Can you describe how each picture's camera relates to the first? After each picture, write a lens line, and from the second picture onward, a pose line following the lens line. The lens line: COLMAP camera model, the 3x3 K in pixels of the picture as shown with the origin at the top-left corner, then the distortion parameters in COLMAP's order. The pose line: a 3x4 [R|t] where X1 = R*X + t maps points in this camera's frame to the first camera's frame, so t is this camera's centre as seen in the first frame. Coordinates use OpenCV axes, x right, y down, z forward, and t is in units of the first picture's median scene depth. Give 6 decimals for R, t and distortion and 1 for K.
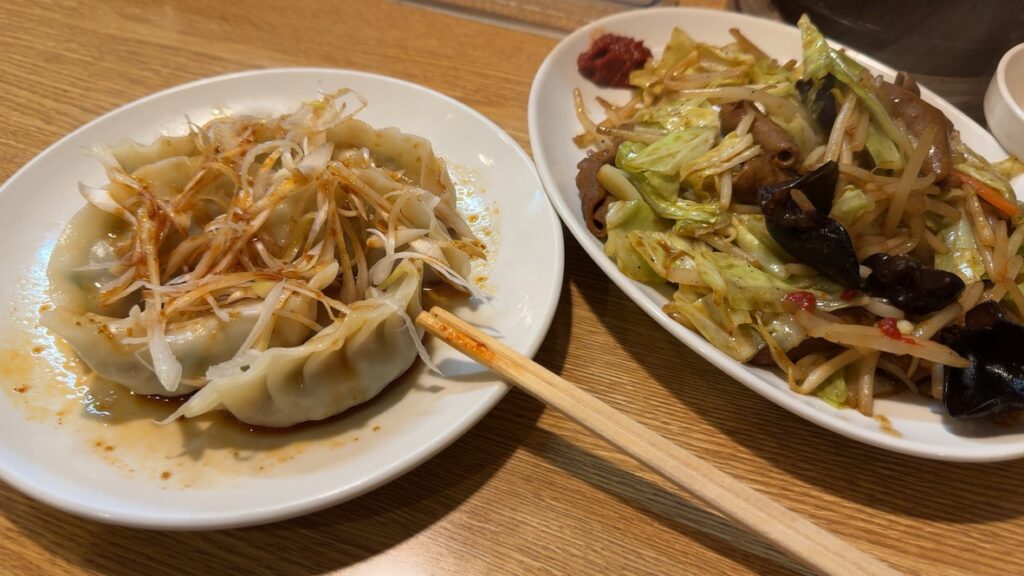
lens RADIAL K [[854.4, 0, 515.2], [0, 854.4, 292.9], [0, 0, 1]] dist [-0.011657, -0.002494]
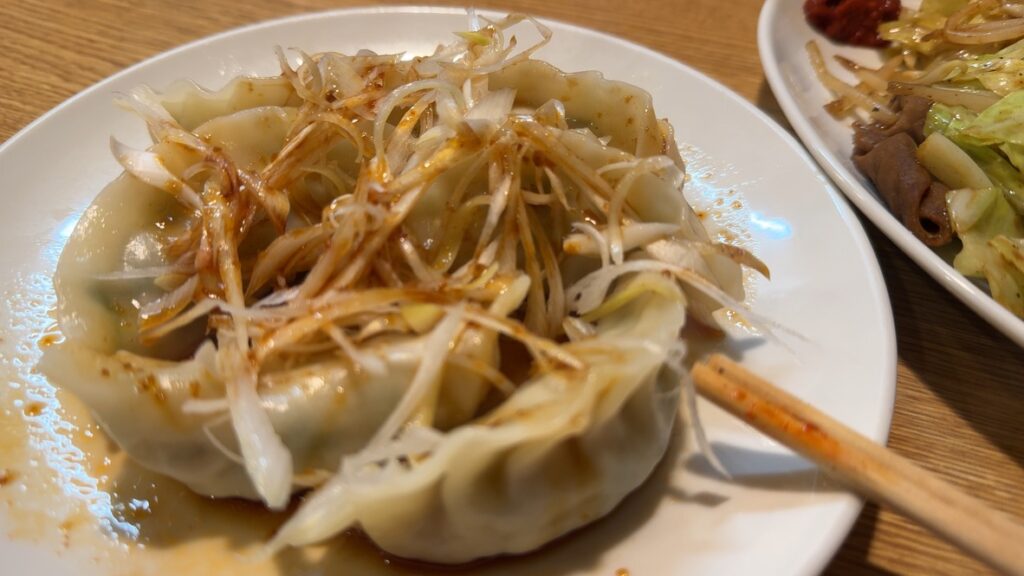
lens RADIAL K [[854.4, 0, 503.7], [0, 854.4, 289.3], [0, 0, 1]] dist [-0.011657, -0.002494]
pose [[0.999505, 0.022062, -0.022408, -0.206337], [-0.022943, 0.998942, -0.039847, -0.001621], [0.021505, 0.040341, 0.998955, 0.382360]]
